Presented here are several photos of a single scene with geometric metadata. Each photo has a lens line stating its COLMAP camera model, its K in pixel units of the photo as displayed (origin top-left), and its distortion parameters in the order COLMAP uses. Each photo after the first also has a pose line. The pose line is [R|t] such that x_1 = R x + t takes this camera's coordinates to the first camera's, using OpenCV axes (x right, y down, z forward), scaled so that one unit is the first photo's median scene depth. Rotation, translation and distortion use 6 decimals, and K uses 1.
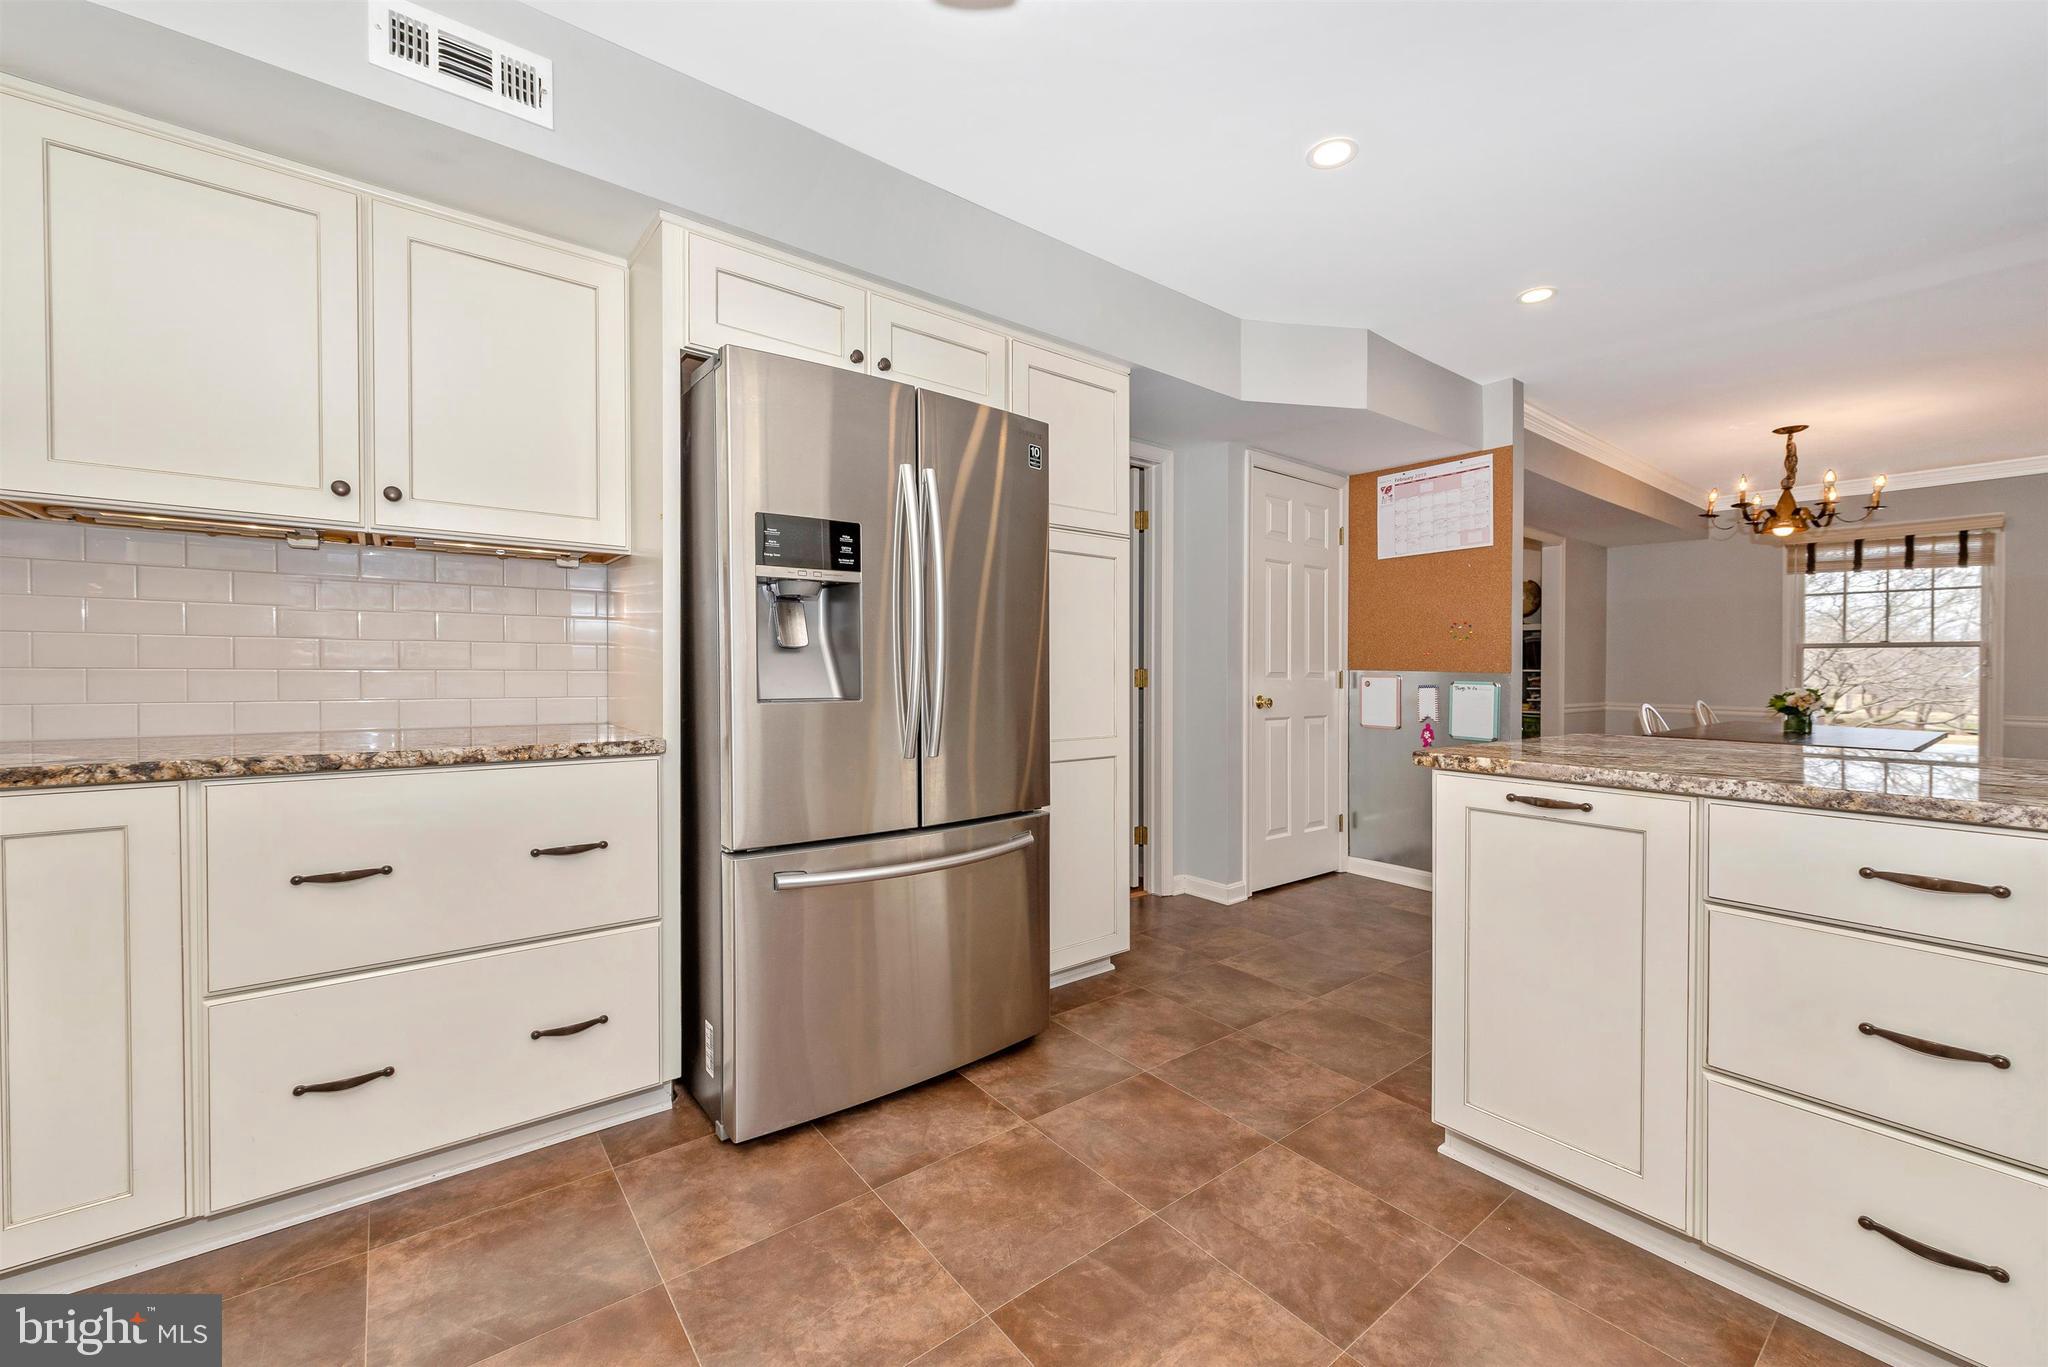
lens RADIAL K [[812.7, 0, 1025.1], [0, 812.7, 676.8], [0, 0, 1]] dist [-0.000556, -0.000015]
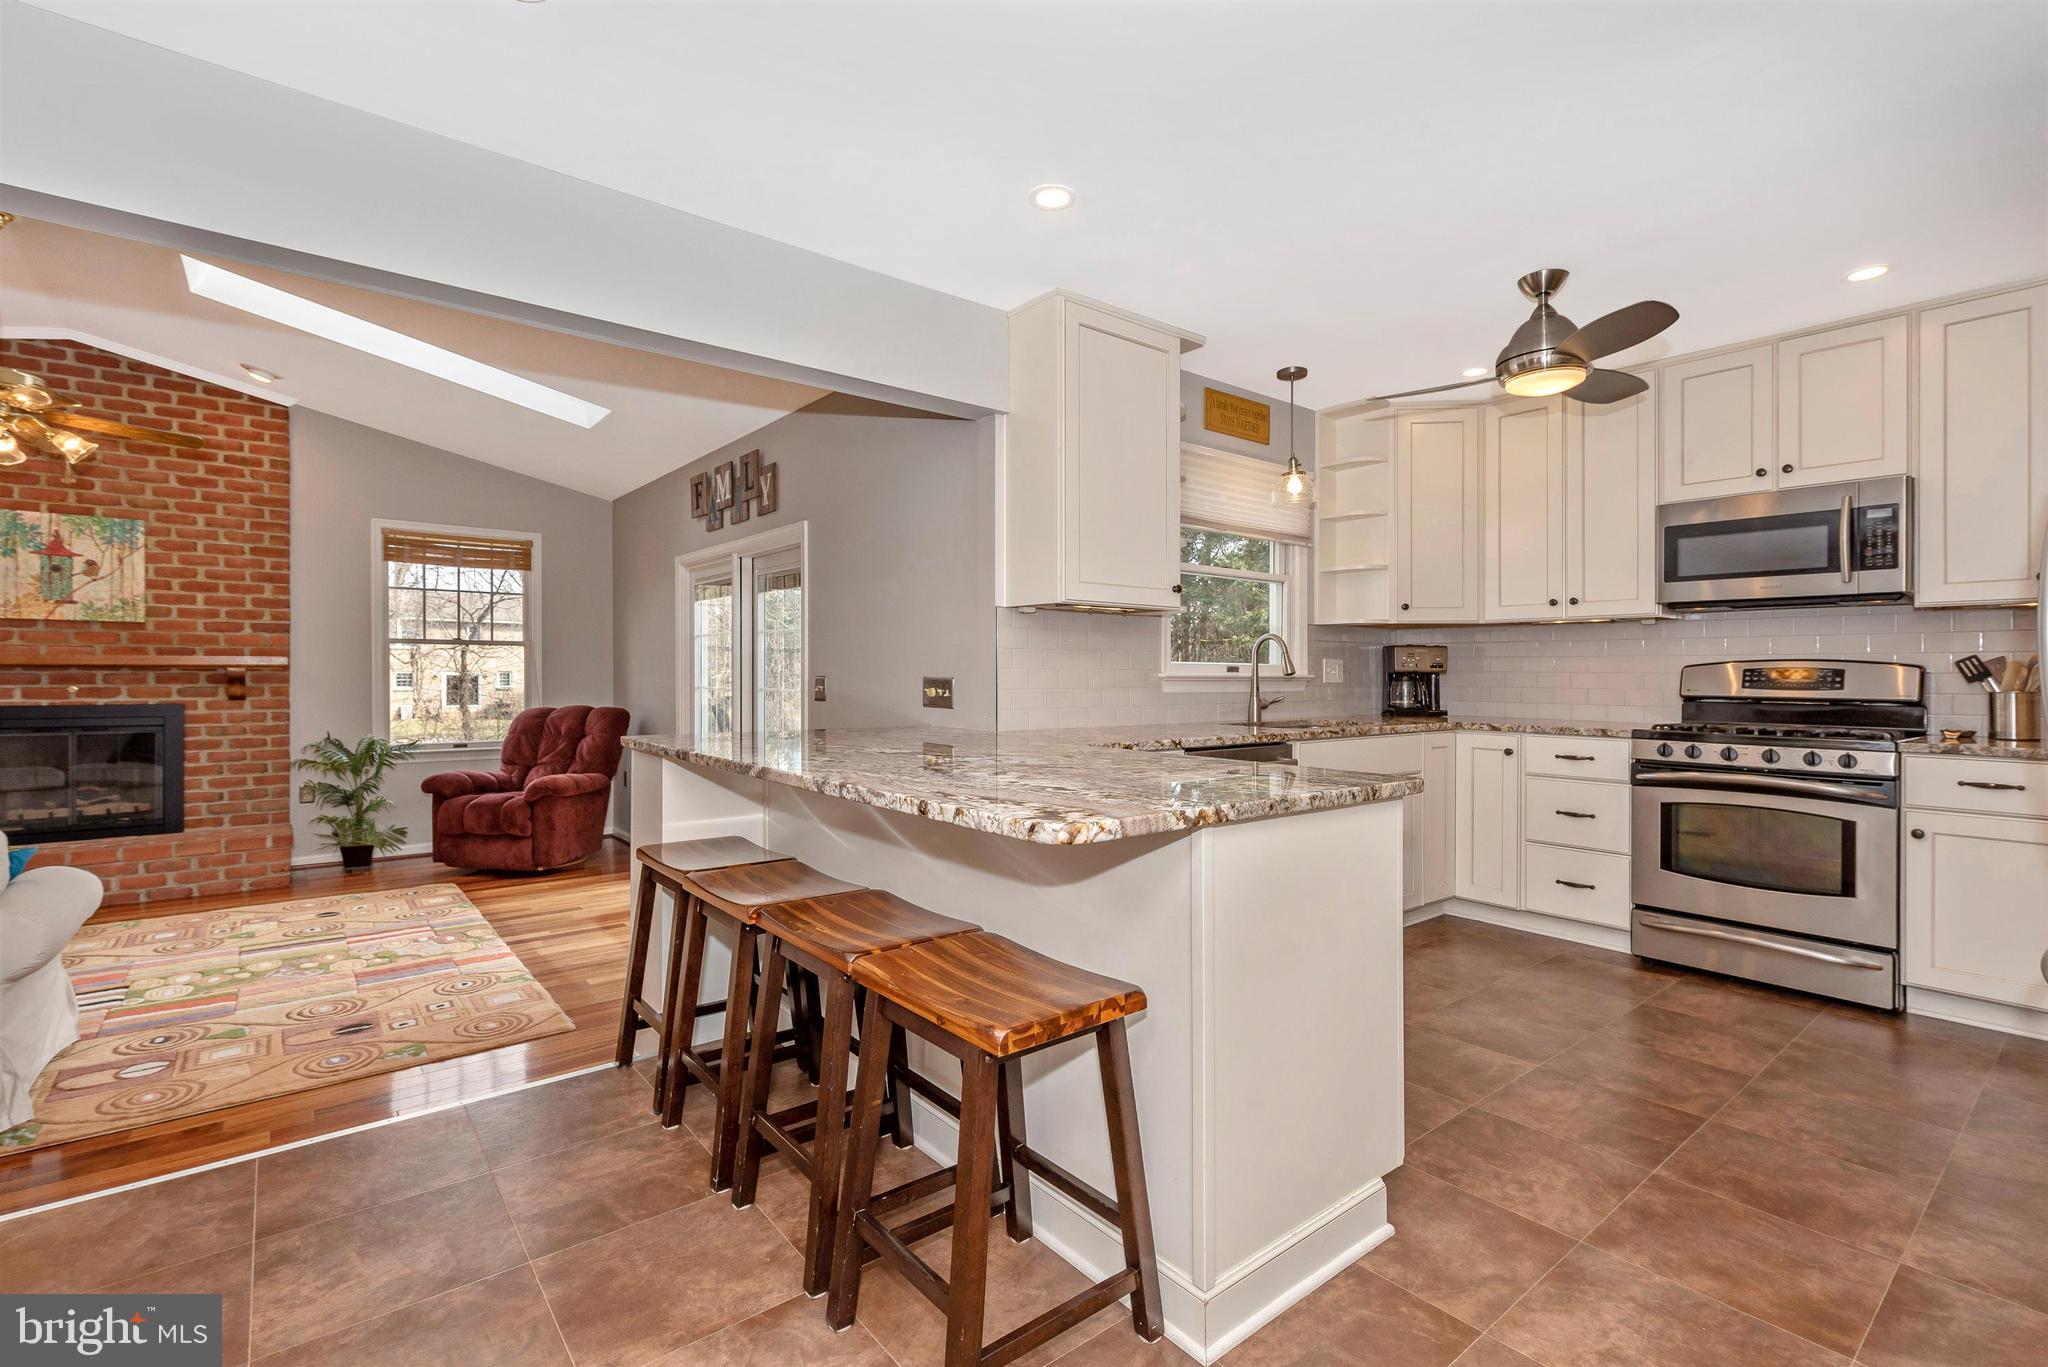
lens RADIAL K [[921.2, 0, 1024.0], [0, 921.2, 683.5], [0, 0, 1]] dist [0.014650, -0.004809]
pose [[-0.999918, -0.009111, -0.008972, 0.814870], [-0.009275, 0.999786, 0.018485, -0.034347], [0.008801, 0.018567, -0.999789, 1.753769]]
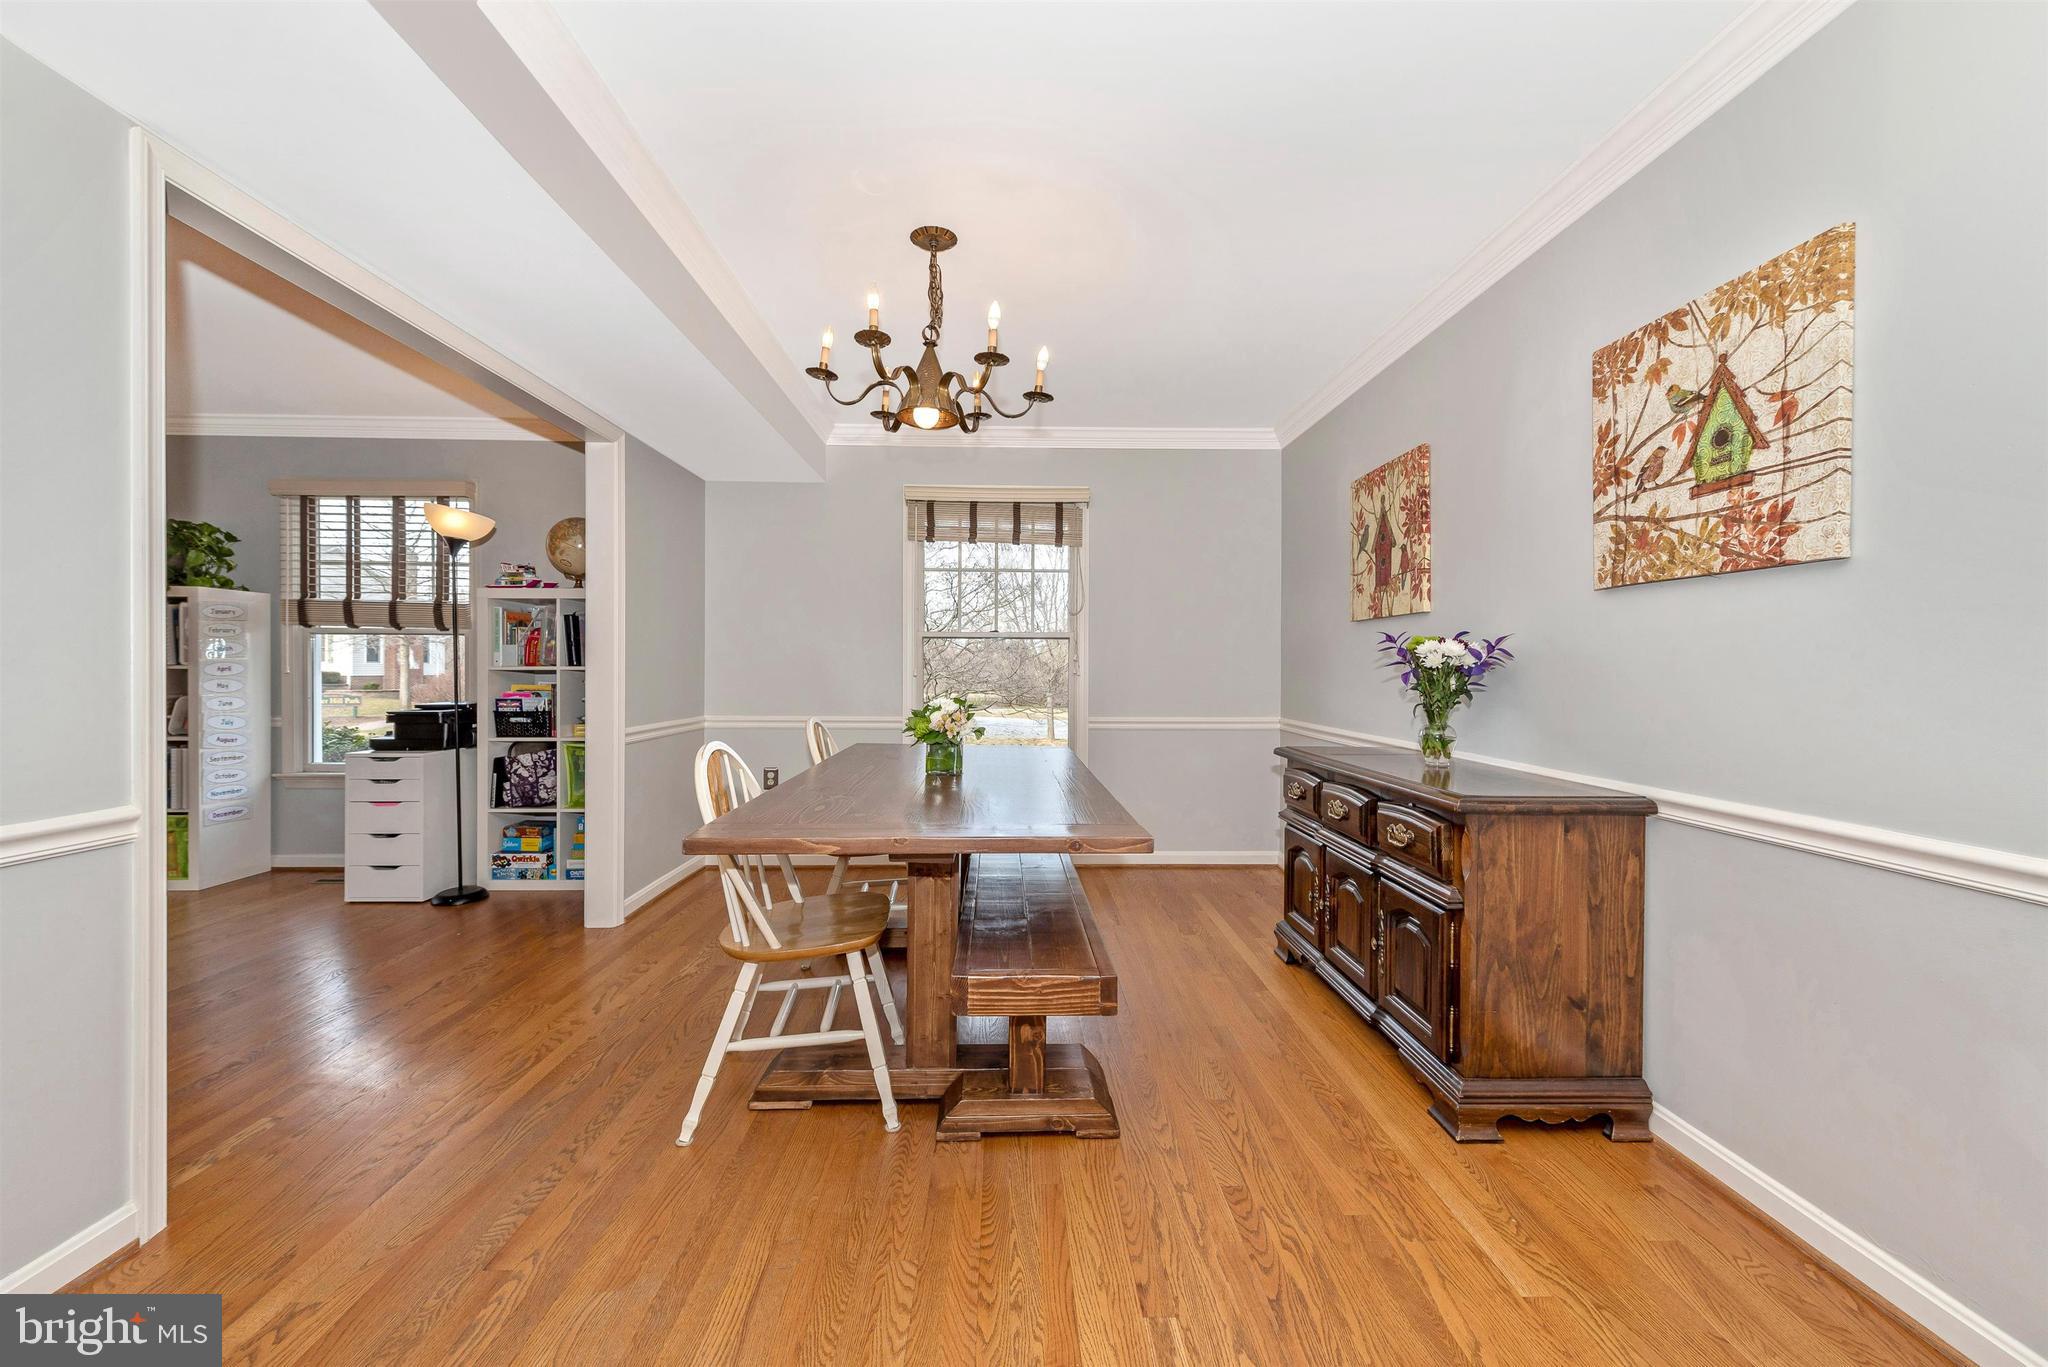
lens RADIAL K [[807.0, 0, 1024.0], [0, 807.0, 683.5], [0, 0, 1]] dist [0.008977, -0.000329]
pose [[0.595163, -0.017450, 0.803415, 1.104063], [0.005679, 0.999831, 0.017509, -0.014786], [-0.803585, -0.005858, 0.595161, 1.295135]]
